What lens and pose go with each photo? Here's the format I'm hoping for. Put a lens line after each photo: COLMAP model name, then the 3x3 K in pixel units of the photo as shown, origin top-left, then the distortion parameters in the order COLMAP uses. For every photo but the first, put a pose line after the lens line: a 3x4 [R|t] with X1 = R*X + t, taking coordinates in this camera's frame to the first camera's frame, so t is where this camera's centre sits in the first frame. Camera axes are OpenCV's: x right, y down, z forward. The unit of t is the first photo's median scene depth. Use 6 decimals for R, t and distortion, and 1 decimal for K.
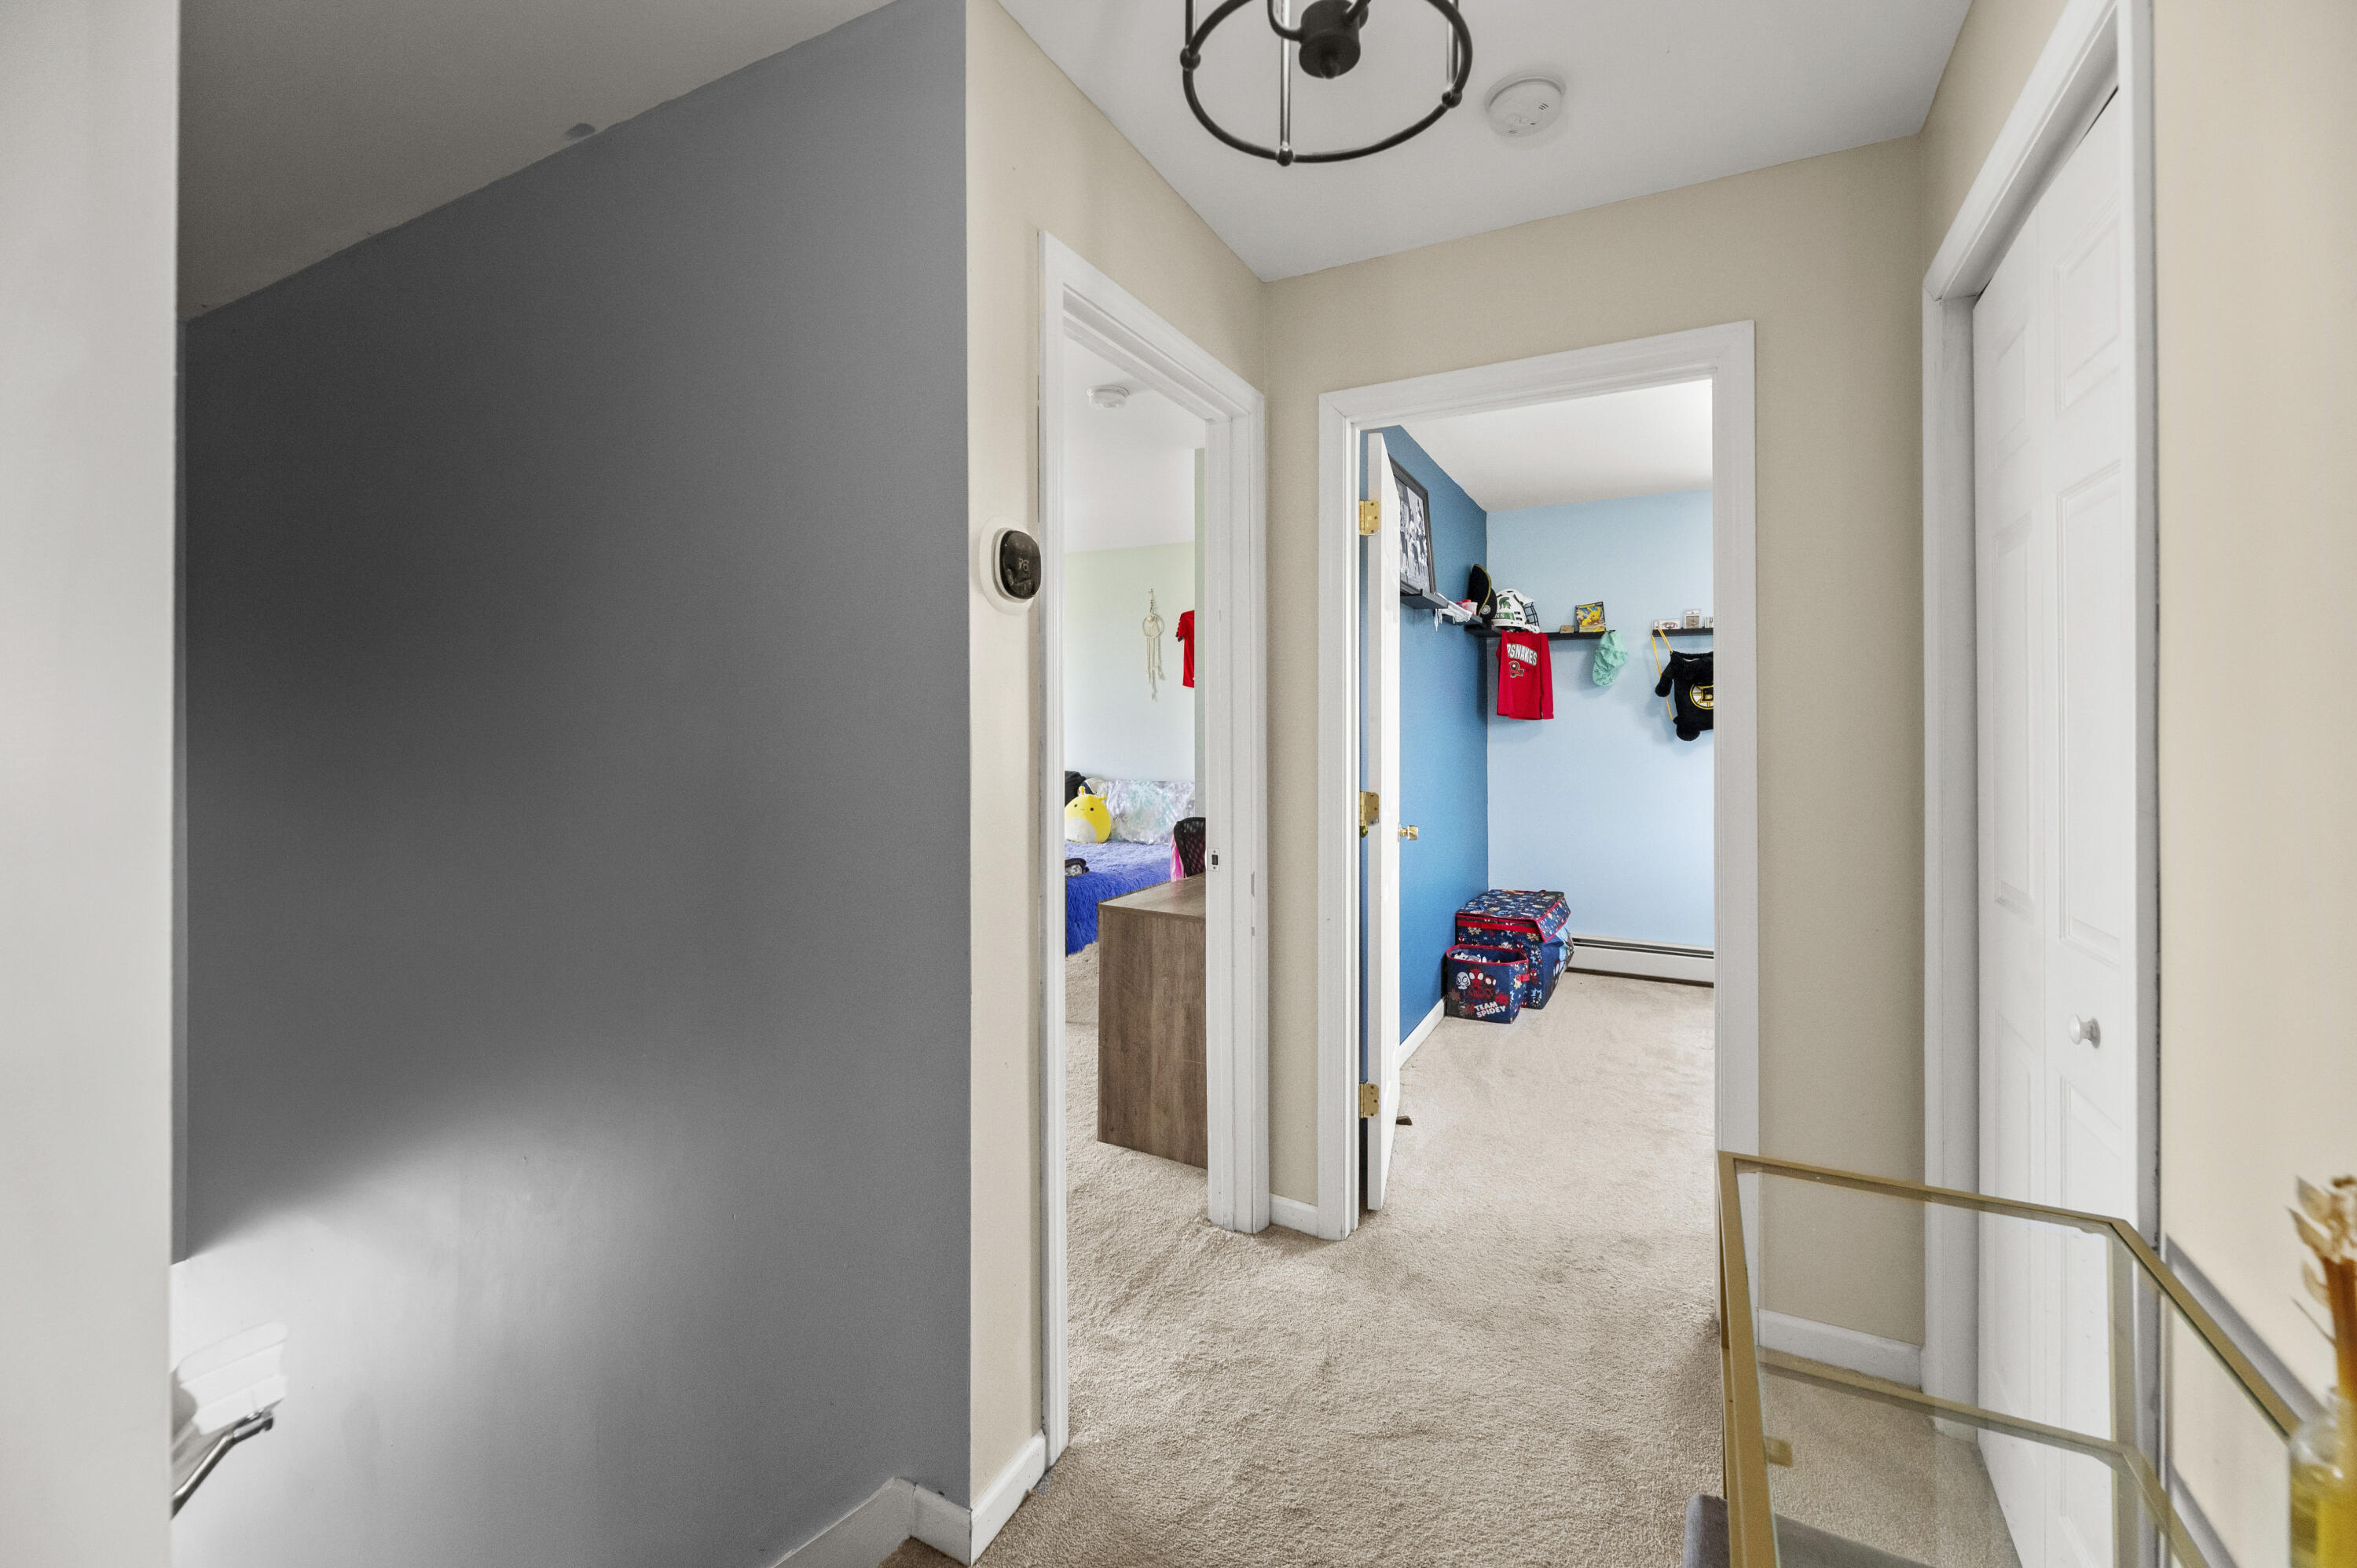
lens RADIAL K [[948.2, 0, 1179.8], [0, 948.2, 714.3], [0, 0, 1]] dist [0.003906, 0.000194]
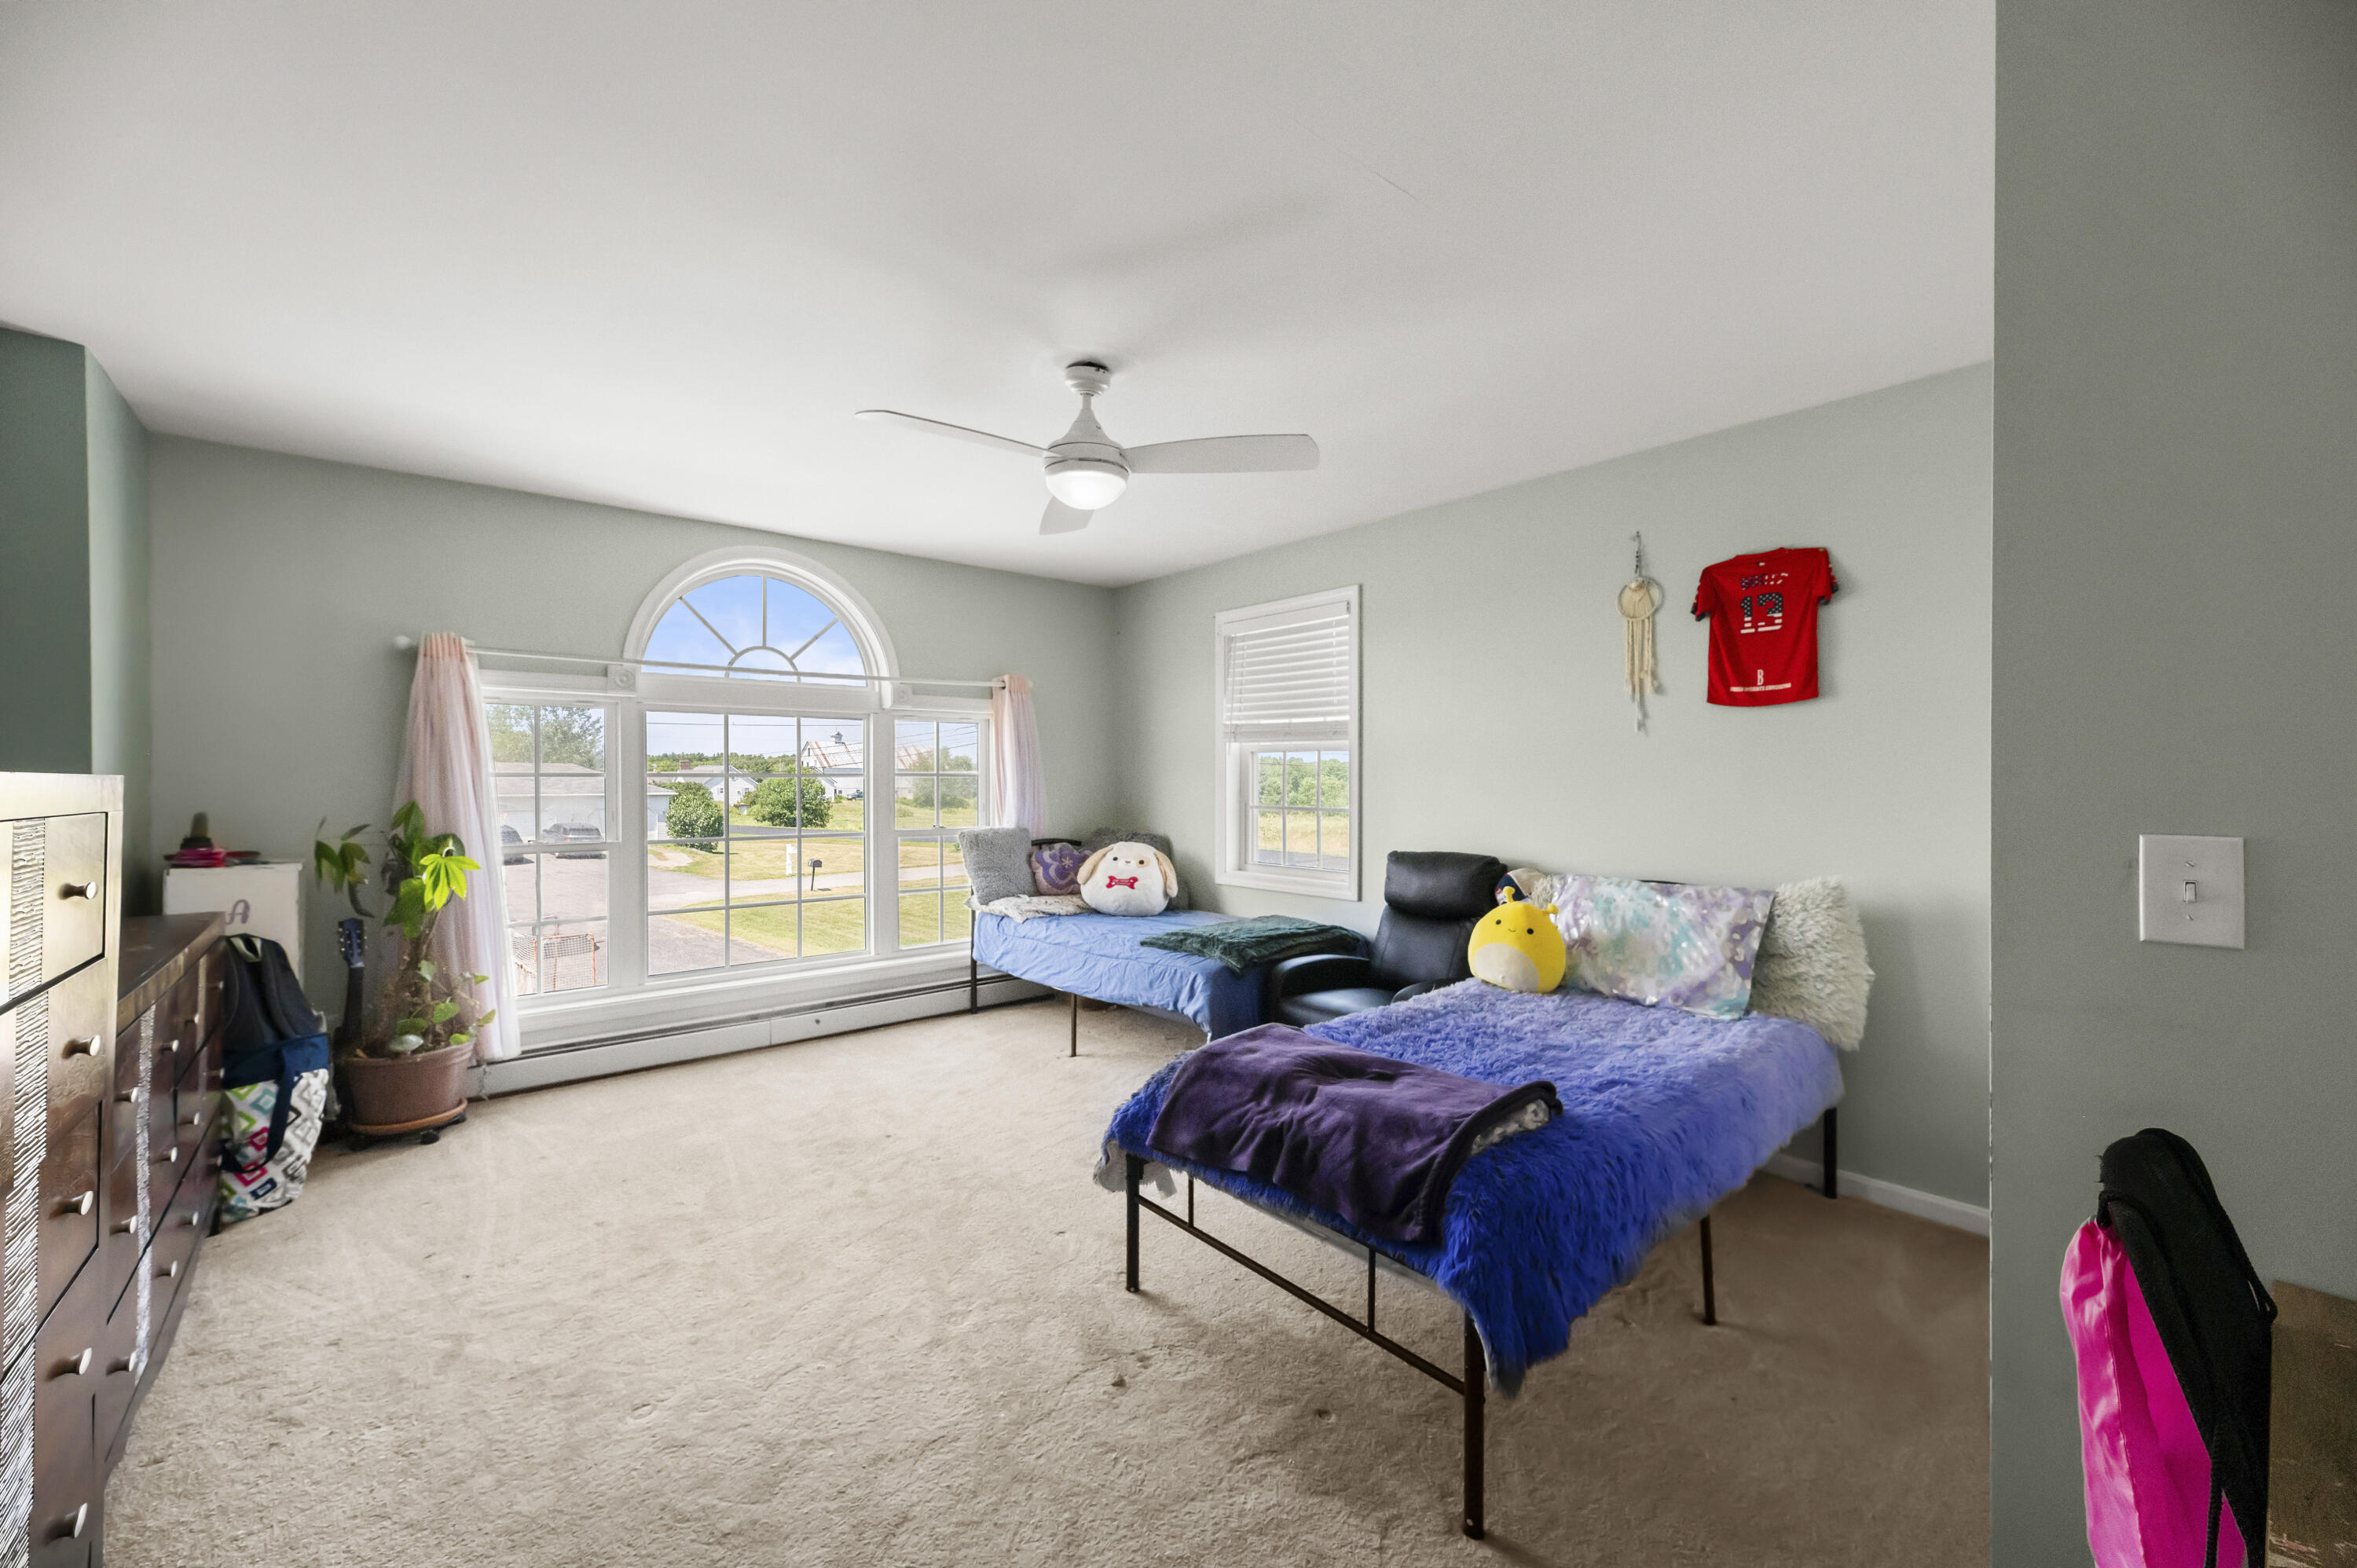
lens RADIAL K [[948.2, 0, 1178.8], [0, 948.2, 778.2], [0, 0, 1]] dist [0.003906, 0.000194]
pose [[0.926004, 0.000573, -0.377514, -0.070494], [0.002727, 0.999963, 0.008208, 0.006501], [0.377505, -0.008630, 0.925967, 0.396642]]
